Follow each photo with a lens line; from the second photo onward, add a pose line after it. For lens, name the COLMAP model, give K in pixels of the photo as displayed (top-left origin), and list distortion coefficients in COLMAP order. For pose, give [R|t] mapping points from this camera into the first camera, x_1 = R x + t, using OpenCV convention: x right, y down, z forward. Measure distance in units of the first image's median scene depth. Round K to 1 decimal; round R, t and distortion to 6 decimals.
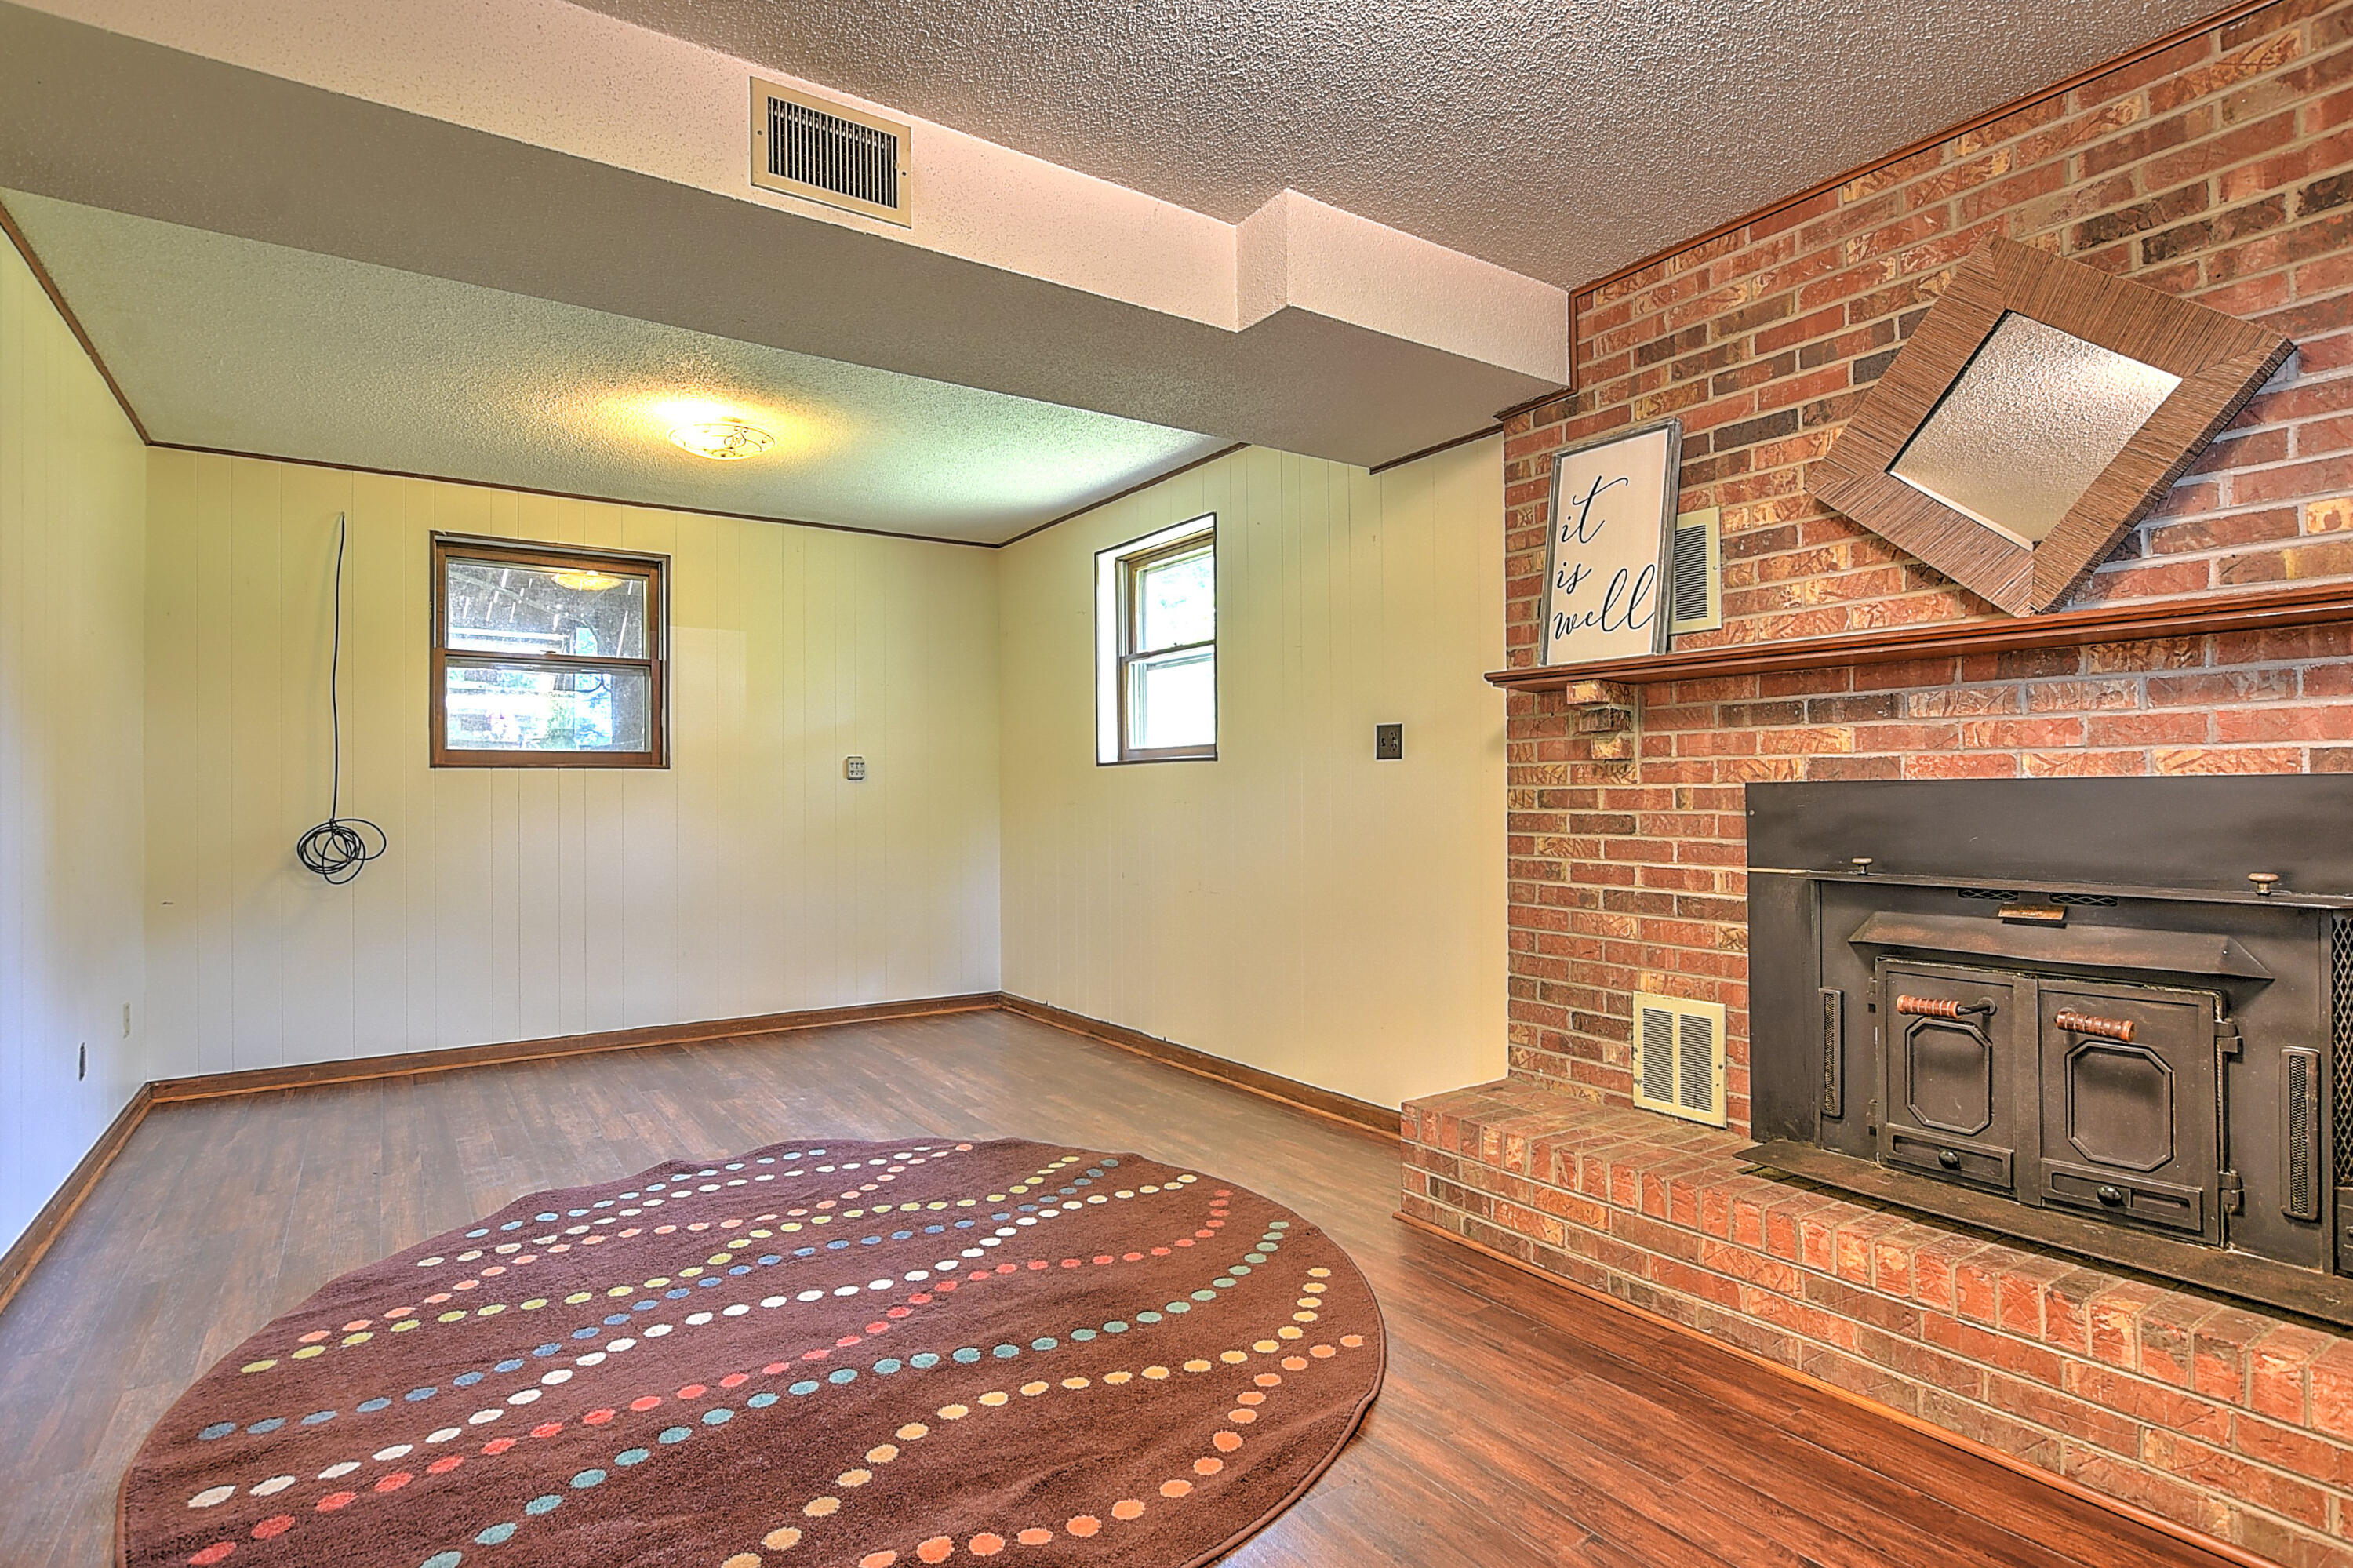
lens RADIAL K [[1170.3, 0, 1148.3], [0, 1170.3, 793.7], [0, 0, 1]] dist [-0.008403, 0.001173]
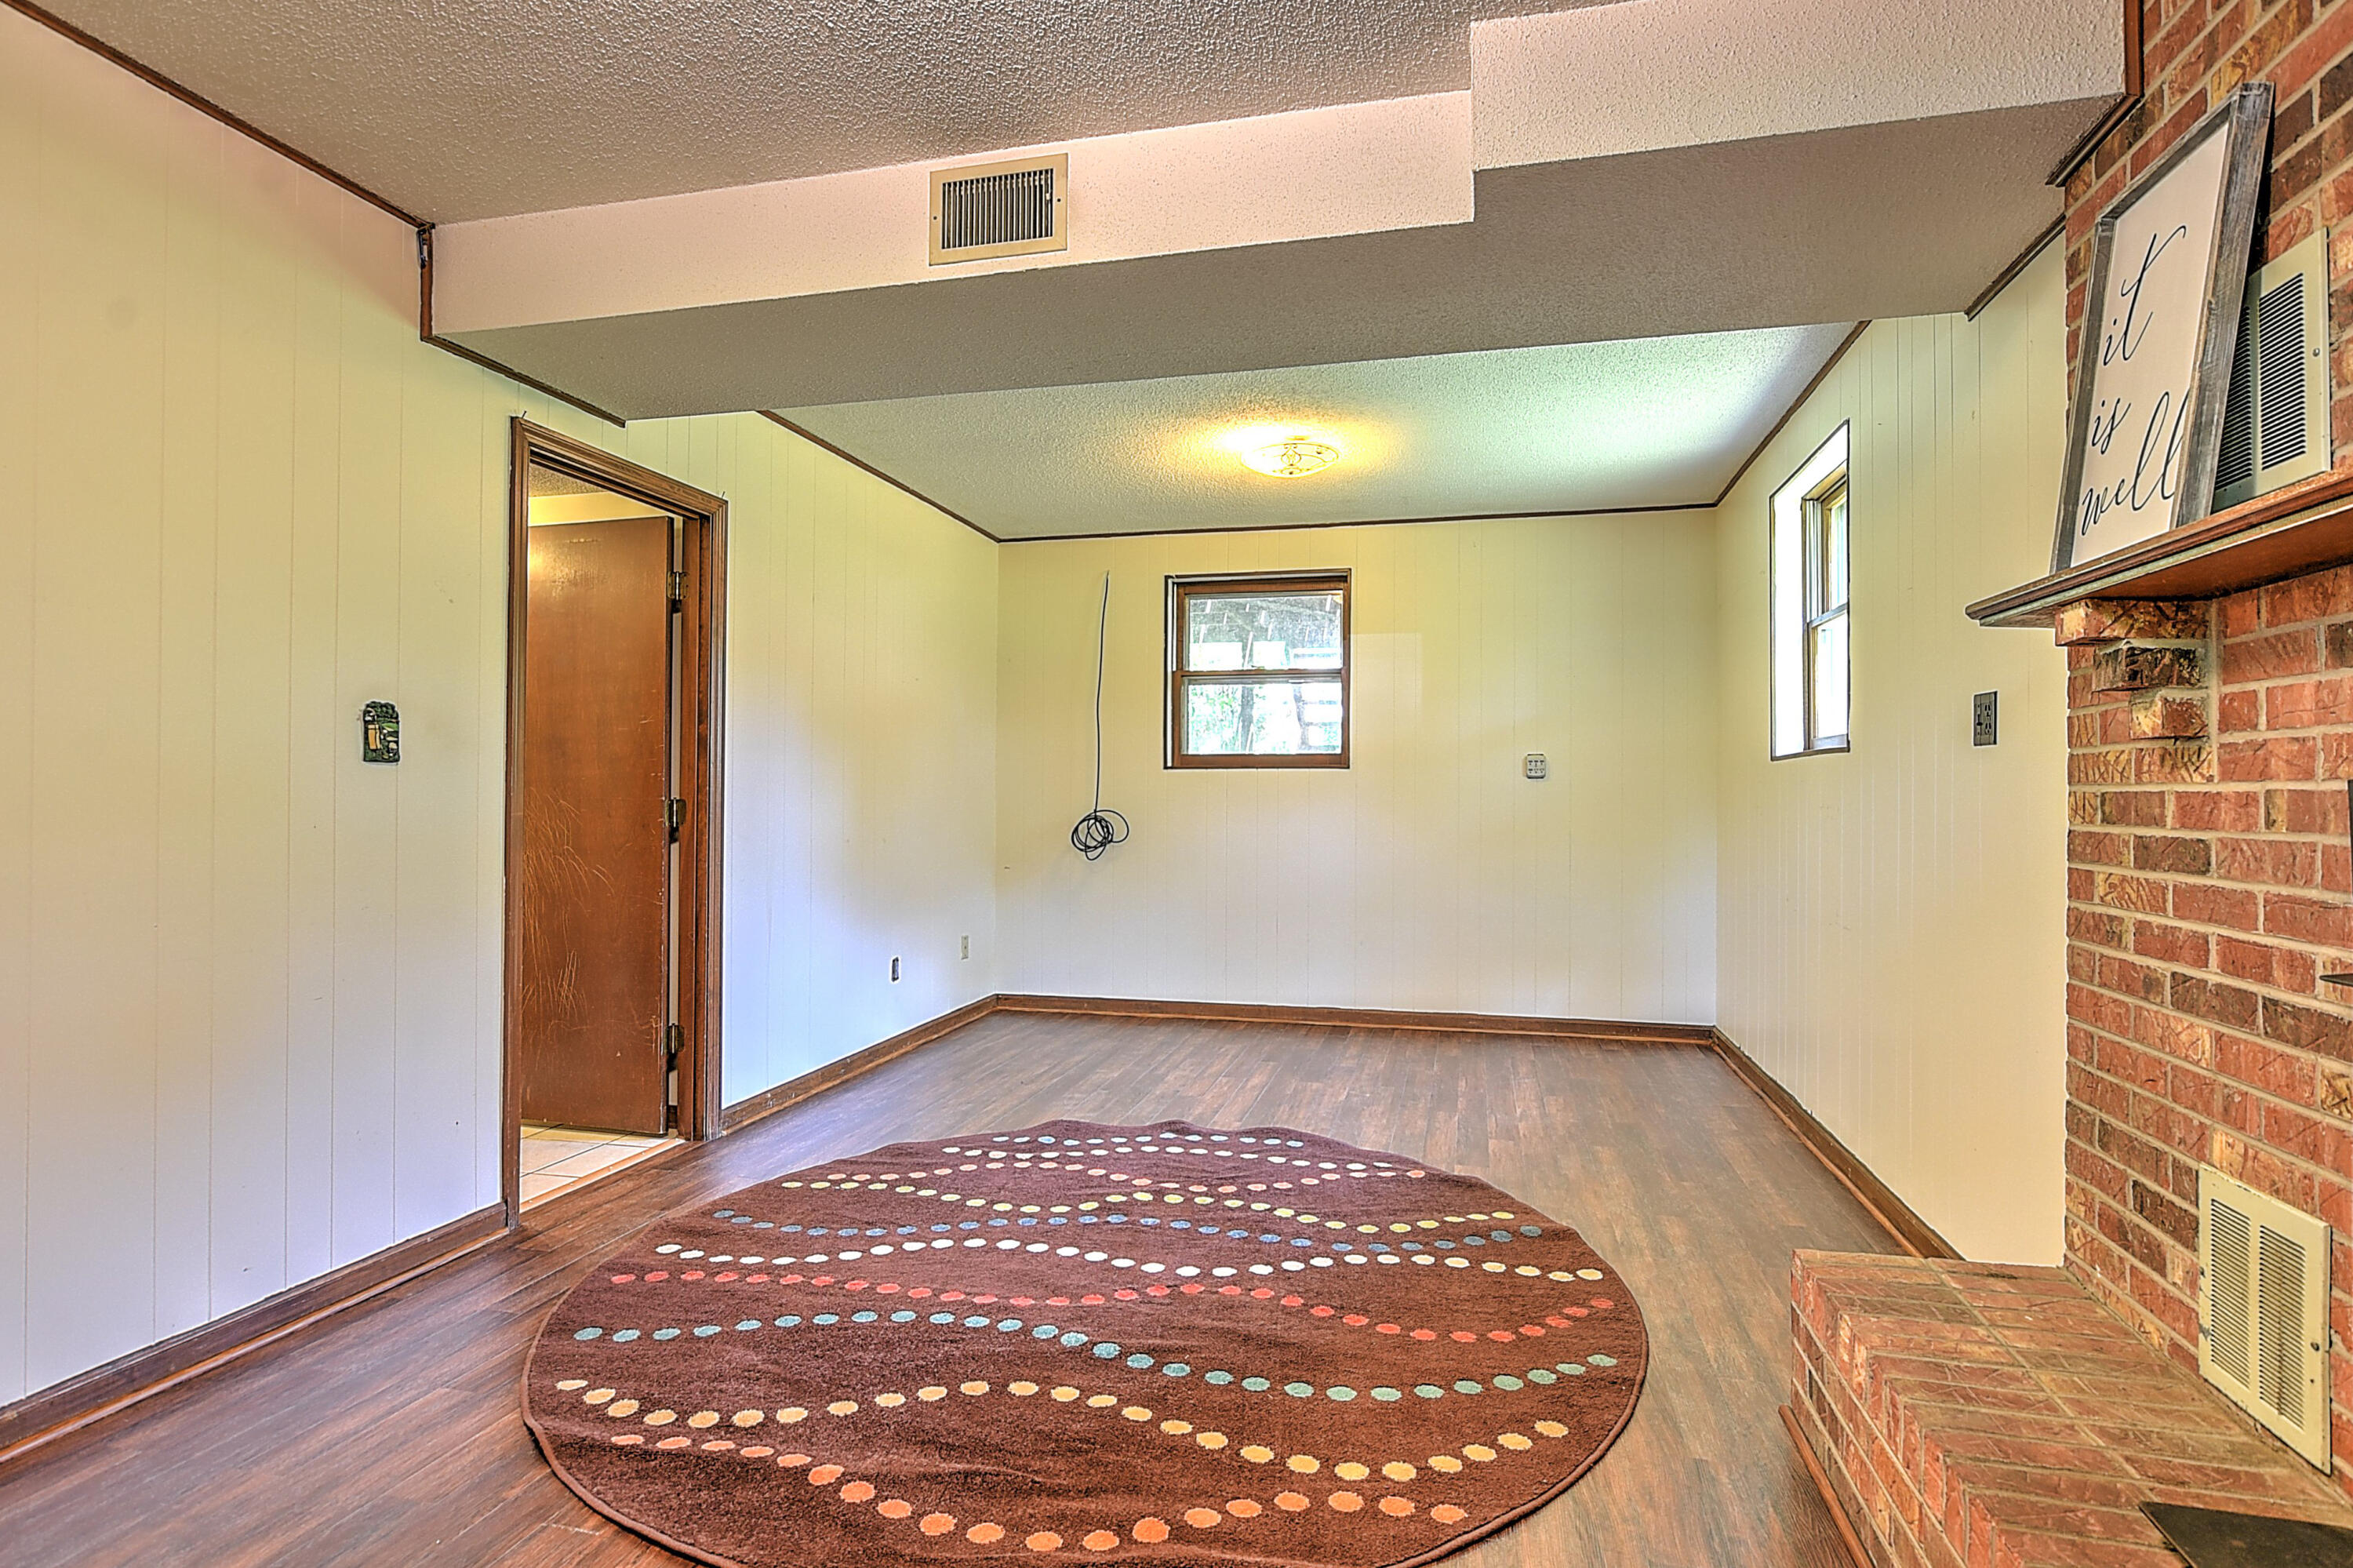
lens RADIAL K [[1170.3, 0, 1177.4], [0, 1170.3, 797.0], [0, 0, 1]] dist [-0.008403, 0.001173]
pose [[0.677958, 0.007794, -0.735059, 0.491639], [-0.004919, 0.999969, 0.006066, -0.002554], [0.735084, -0.000497, 0.677976, 0.284447]]
